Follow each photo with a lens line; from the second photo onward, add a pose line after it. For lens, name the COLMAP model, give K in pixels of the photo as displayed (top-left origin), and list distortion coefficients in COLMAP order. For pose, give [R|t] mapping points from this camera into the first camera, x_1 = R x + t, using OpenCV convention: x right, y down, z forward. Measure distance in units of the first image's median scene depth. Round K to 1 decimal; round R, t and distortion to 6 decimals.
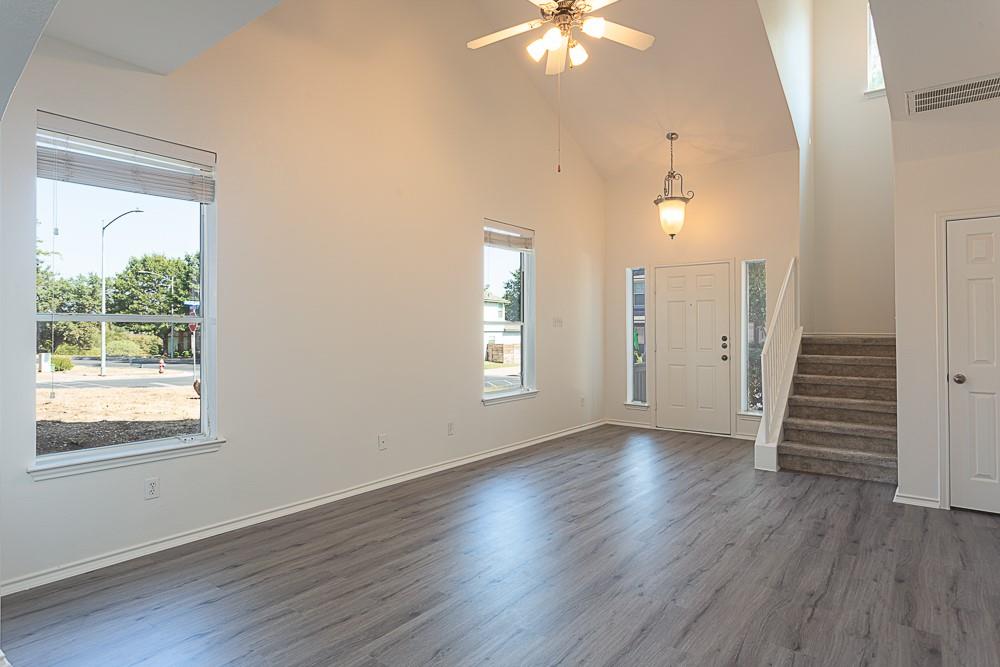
lens RADIAL K [[576.0, 0, 499.6], [0, 576.0, 330.0], [0, 0, 1]] dist [-0.000026, -0.000229]
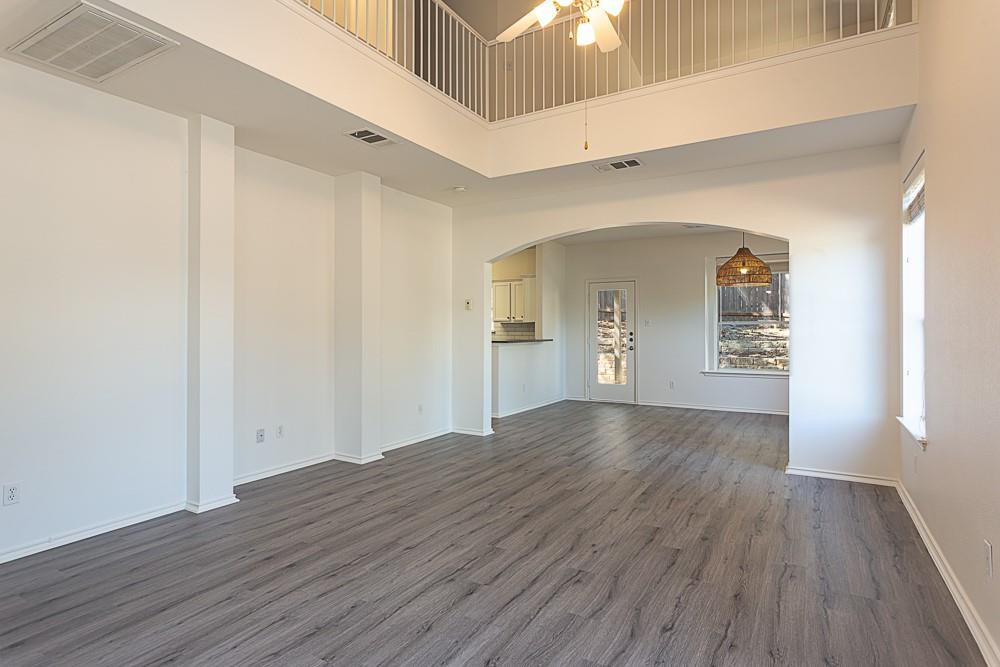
lens RADIAL K [[550.4, 0, 496.7], [0, 550.4, 331.0], [0, 0, 1]] dist [0.006612, 0.000034]
pose [[-0.992922, 0.000578, -0.118769, 0.397496], [0.000382, 0.999999, 0.001669, 0.003973], [0.118770, 0.001612, -0.992921, 2.115599]]
